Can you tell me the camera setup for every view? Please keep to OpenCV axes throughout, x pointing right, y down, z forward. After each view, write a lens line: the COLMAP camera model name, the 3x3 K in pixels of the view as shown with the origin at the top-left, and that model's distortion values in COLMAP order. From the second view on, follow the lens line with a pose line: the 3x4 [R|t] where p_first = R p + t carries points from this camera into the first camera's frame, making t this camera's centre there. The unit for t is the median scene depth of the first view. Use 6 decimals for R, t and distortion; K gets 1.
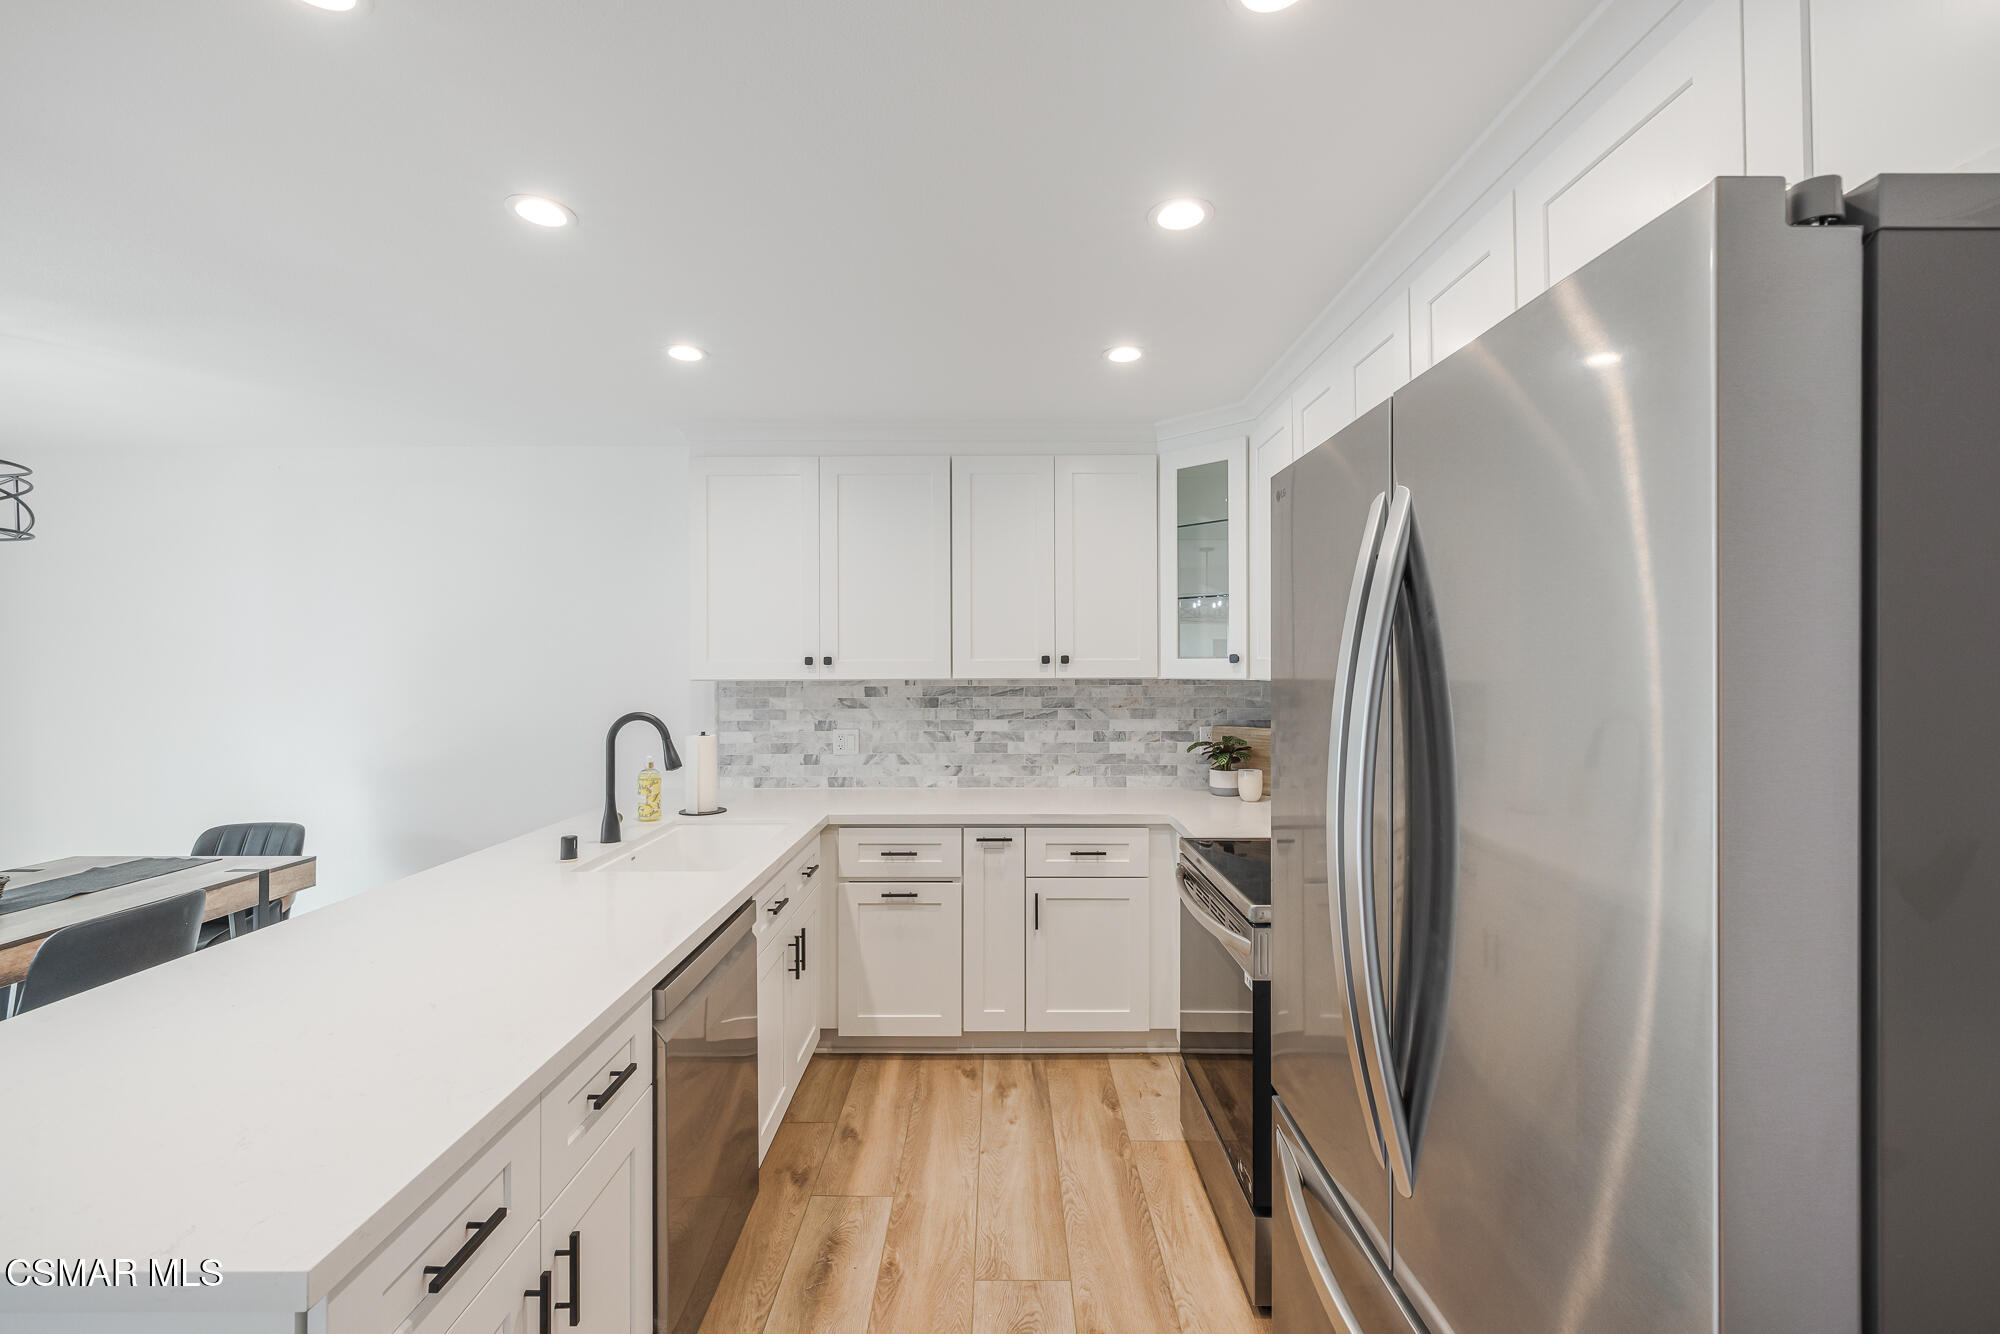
lens RADIAL K [[835.3, 0, 993.8], [0, 835.3, 660.1], [0, 0, 1]] dist [0.001008, 0.000409]
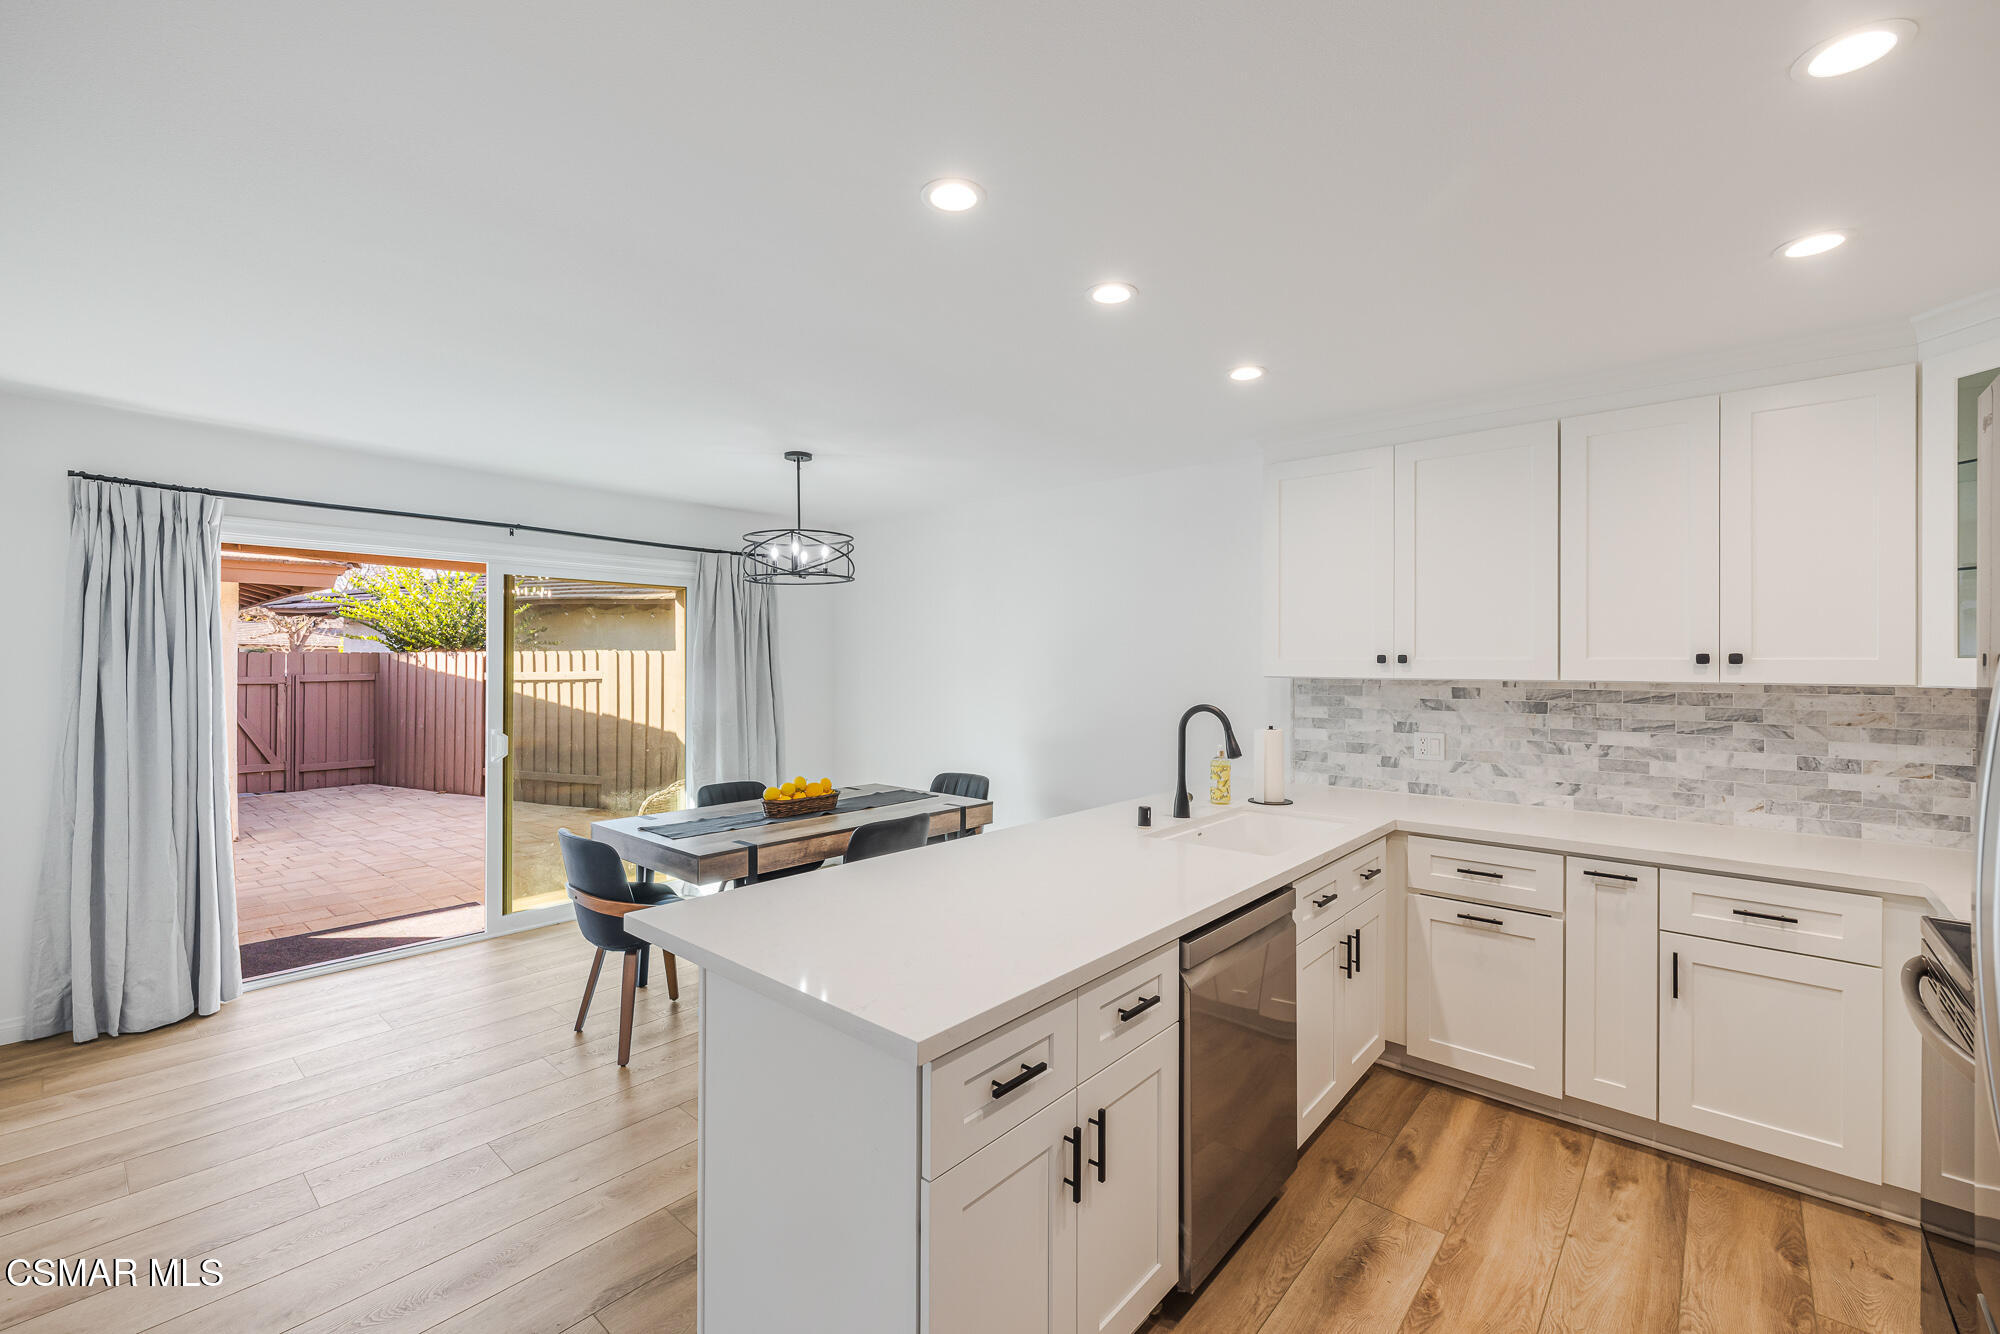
lens RADIAL K [[841.8, 0, 995.4], [0, 841.8, 658.8], [0, 0, 1]] dist [0.000696, 0.000992]
pose [[0.755562, 0.004407, -0.655062, 0.075573], [-0.002914, 0.999990, 0.003367, -0.001117], [0.655071, -0.000635, 0.755567, -0.025695]]
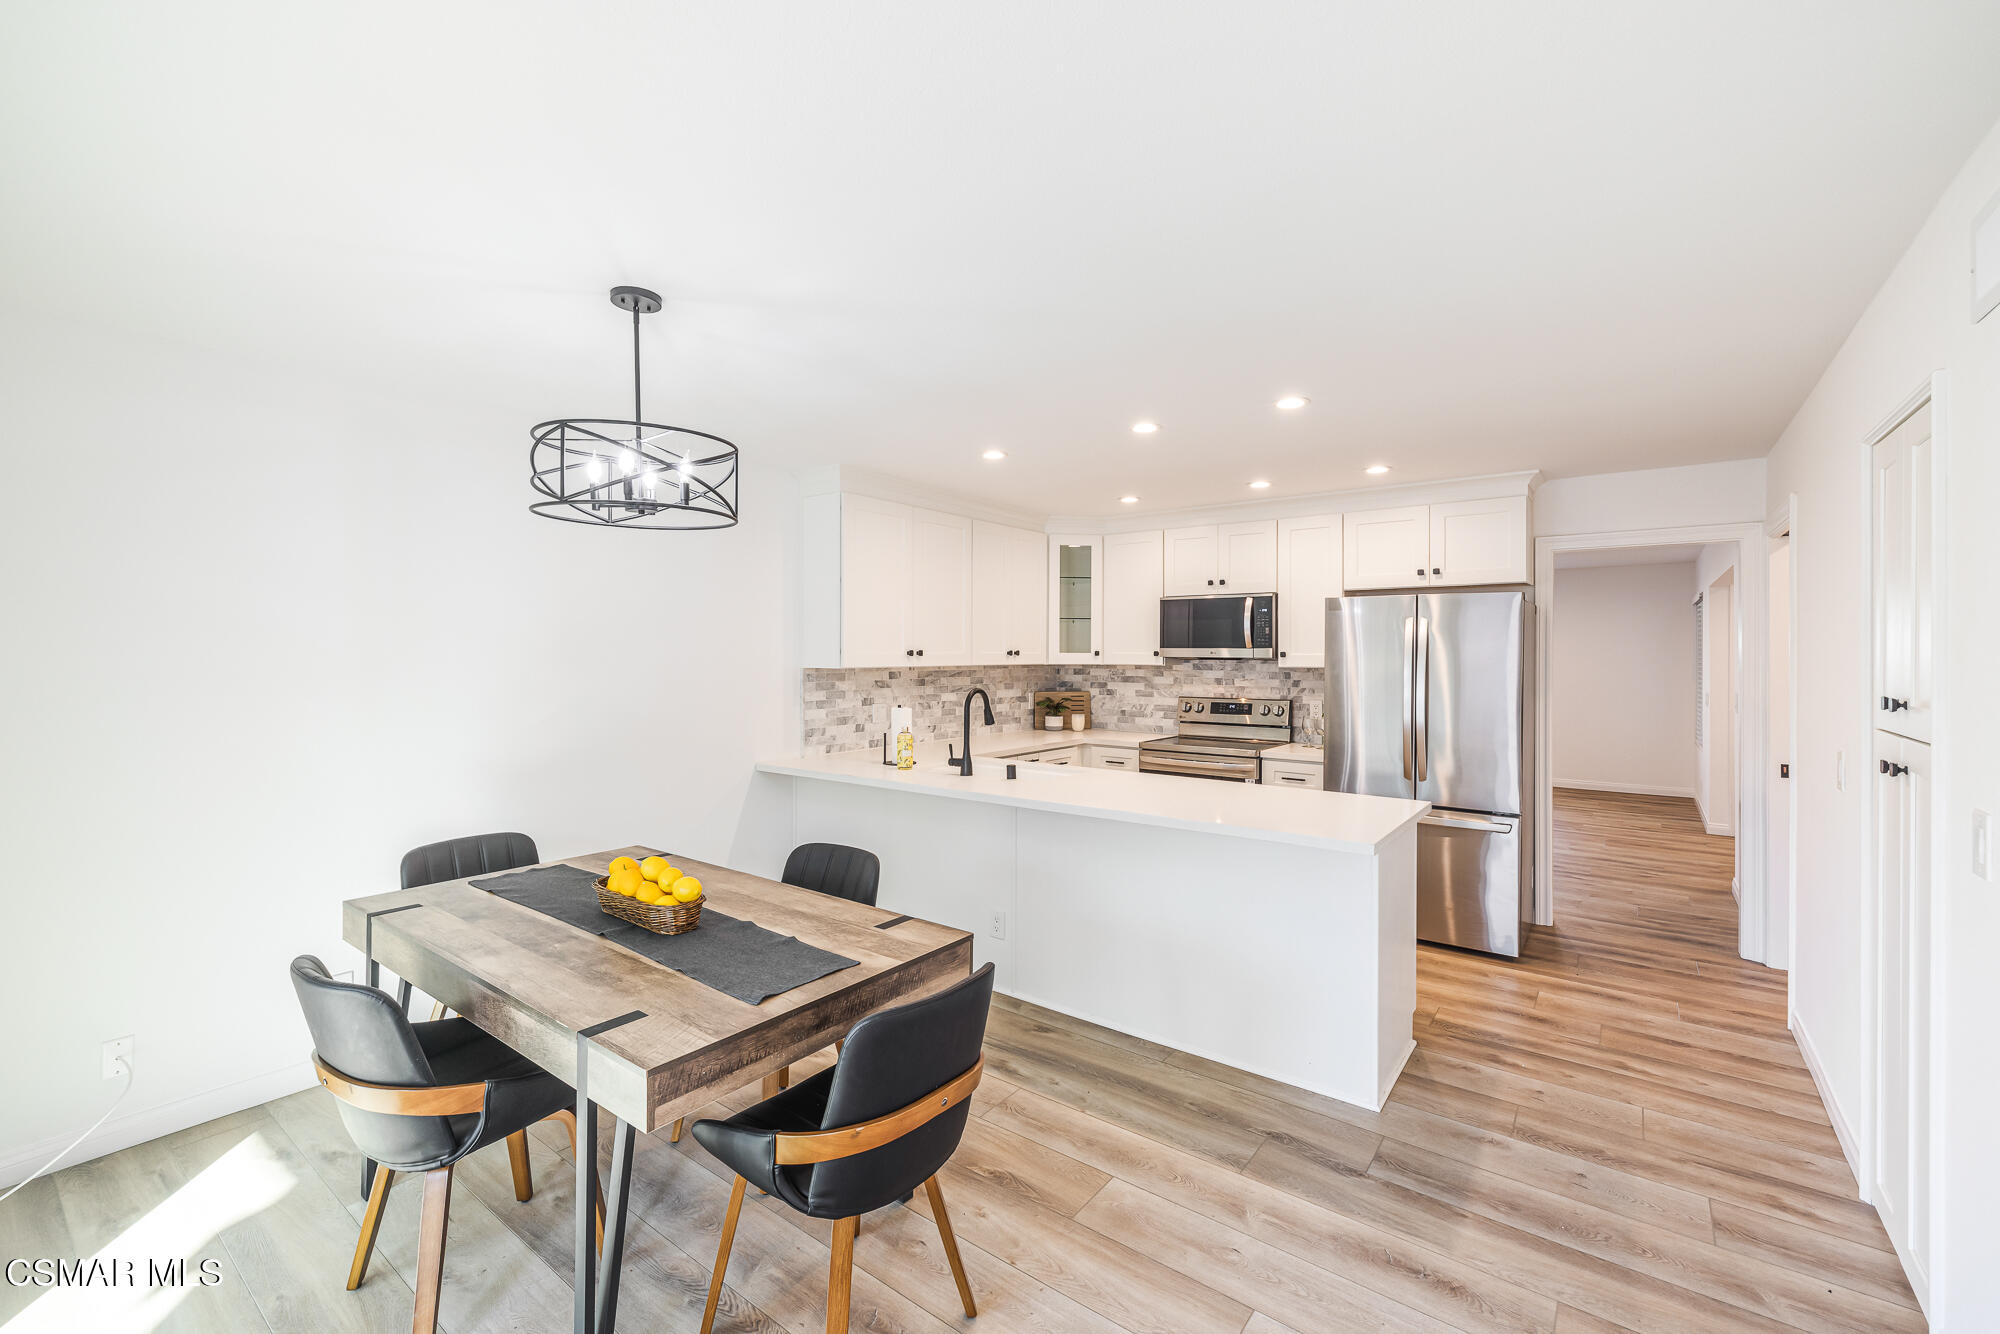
lens RADIAL K [[841.8, 0, 995.4], [0, 841.8, 658.8], [0, 0, 1]] dist [0.000696, 0.000992]
pose [[0.600624, -0.000722, 0.799531, -1.208681], [-0.009773, 0.999918, 0.008245, -0.002363], [-0.799472, -0.012766, 0.600568, 0.042093]]
